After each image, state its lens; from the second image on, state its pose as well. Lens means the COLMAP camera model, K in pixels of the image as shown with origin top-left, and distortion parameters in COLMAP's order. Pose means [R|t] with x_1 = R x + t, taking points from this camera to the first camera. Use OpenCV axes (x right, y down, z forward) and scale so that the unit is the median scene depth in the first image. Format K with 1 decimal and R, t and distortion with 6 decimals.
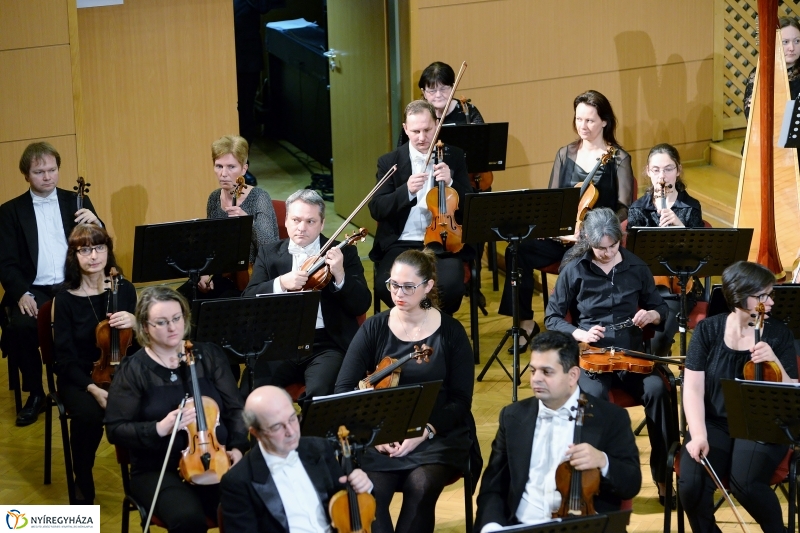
lens RADIAL K [[2526.6, 0, 400.0], [0, 2526.6, 266.5], [0, 0, 1]] dist [0.096016, -0.527336]
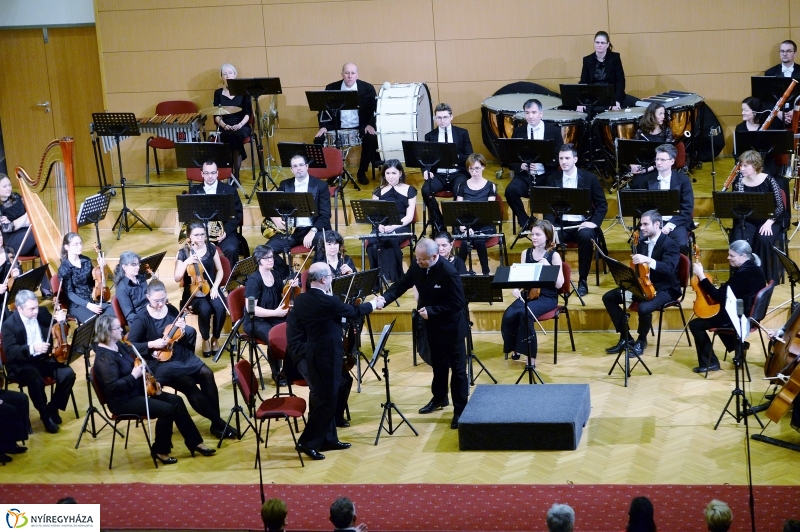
lens RADIAL K [[2526.6, 0, 400.0], [0, 2526.6, 266.0], [0, 0, 1]] dist [0.096016, -0.527336]
pose [[0.550357, -0.226252, 0.803690, -1.467126], [0.286748, 0.955254, 0.072558, -0.101631], [-0.784144, 0.190524, 0.590608, -0.399278]]
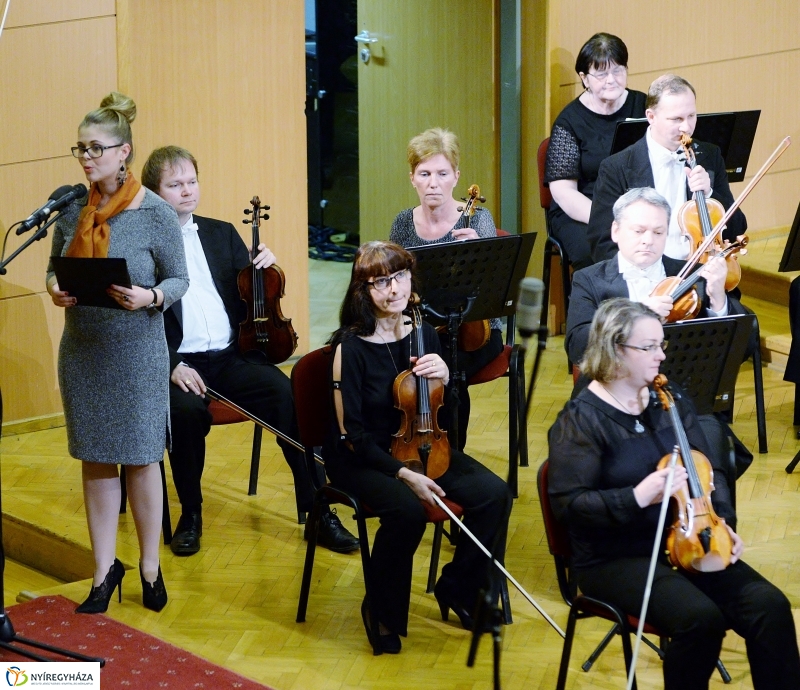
lens RADIAL K [[4277.6, 0, 400.0], [0, 4277.6, 345.0], [0, 0, 1]] dist [0.915946, -2.708292]
pose [[0.972682, -0.033842, 0.229661, -0.385289], [0.043919, 0.998277, -0.038910, 0.057751], [-0.227949, 0.047934, 0.972493, -0.145225]]
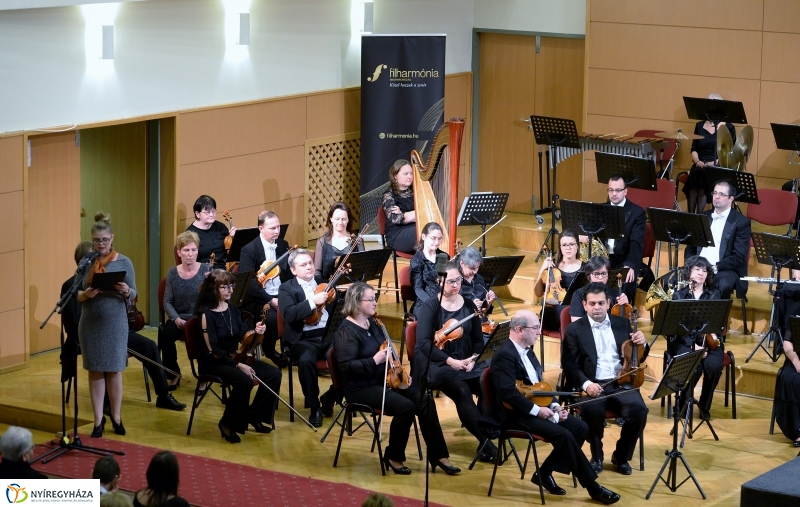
lens RADIAL K [[2365.1, 0, 400.0], [0, 2365.1, 253.5], [0, 0, 1]] dist [-0.084127, -0.513003]
pose [[0.824429, -0.049472, 0.563799, -0.890376], [0.117085, 0.989531, -0.084381, 0.115860], [-0.553722, 0.135579, 0.821590, -0.334452]]
